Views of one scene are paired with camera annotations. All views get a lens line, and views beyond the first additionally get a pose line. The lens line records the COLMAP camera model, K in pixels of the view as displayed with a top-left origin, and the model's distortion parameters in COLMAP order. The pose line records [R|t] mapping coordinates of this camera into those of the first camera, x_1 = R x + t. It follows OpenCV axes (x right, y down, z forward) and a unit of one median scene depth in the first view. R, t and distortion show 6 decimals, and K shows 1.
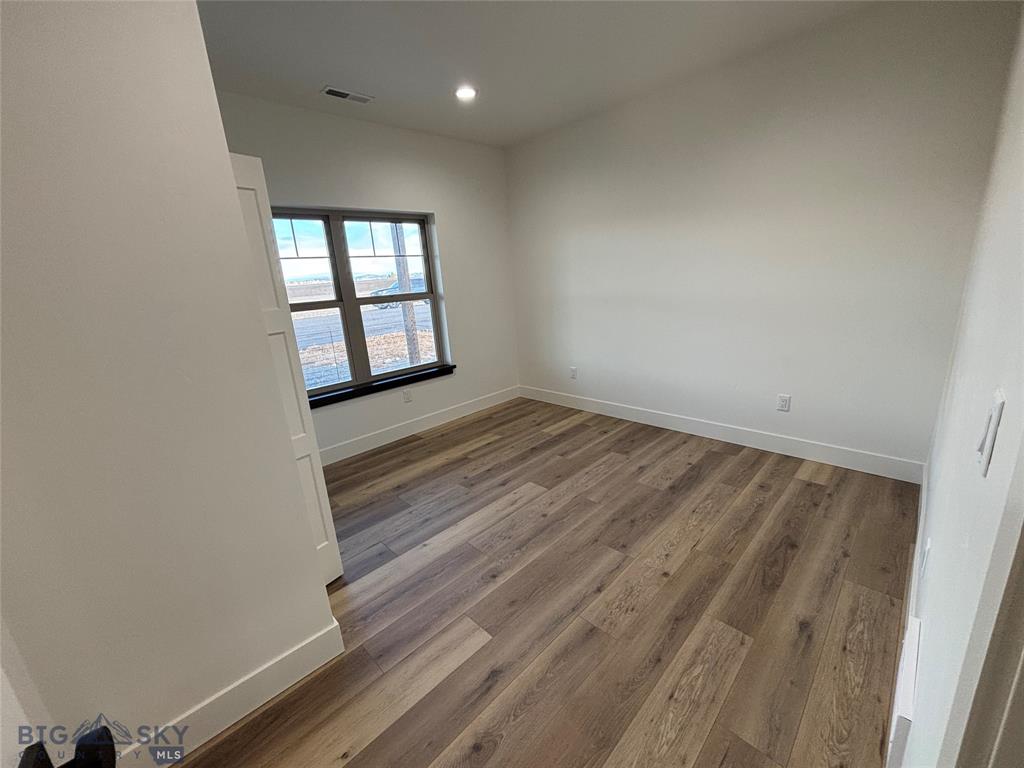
lens RADIAL K [[411.0, 0, 512.0], [0, 411.0, 384.0], [0, 0, 1]] dist [0.000957, 0.000796]
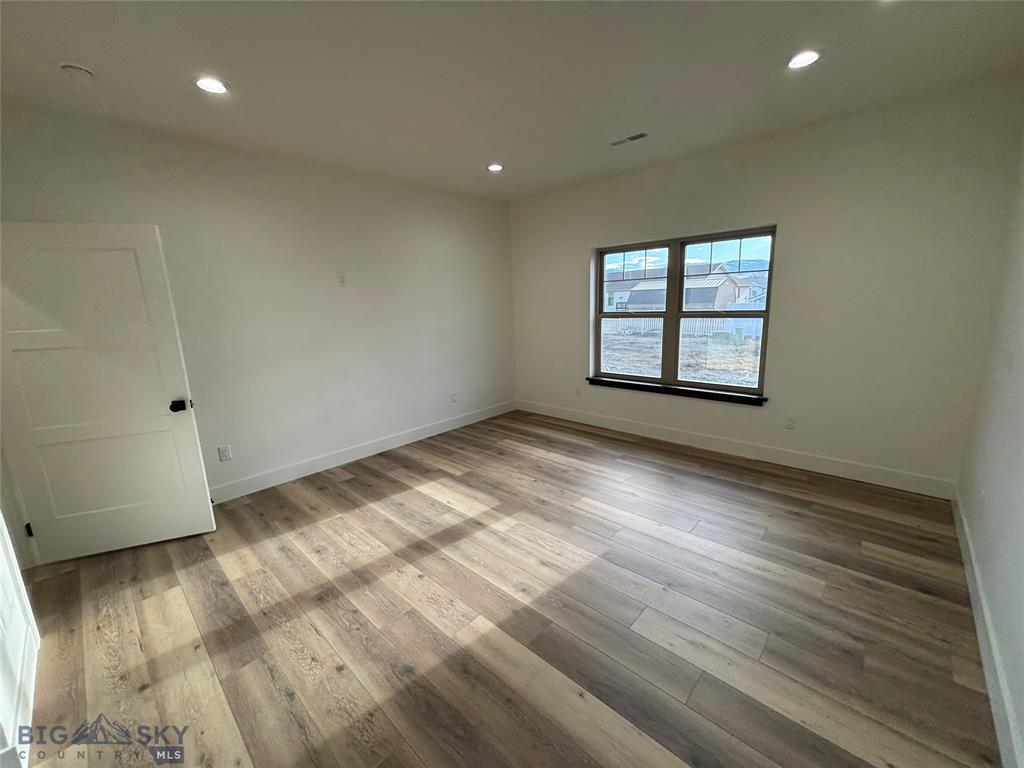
lens RADIAL K [[411.0, 0, 512.0], [0, 411.0, 384.0], [0, 0, 1]] dist [0.000957, 0.000796]
pose [[0.040403, 0.260777, -0.964553, 0.730676], [-0.219899, 0.943994, 0.246007, -0.187815], [0.974686, 0.202164, 0.095485, 0.452063]]
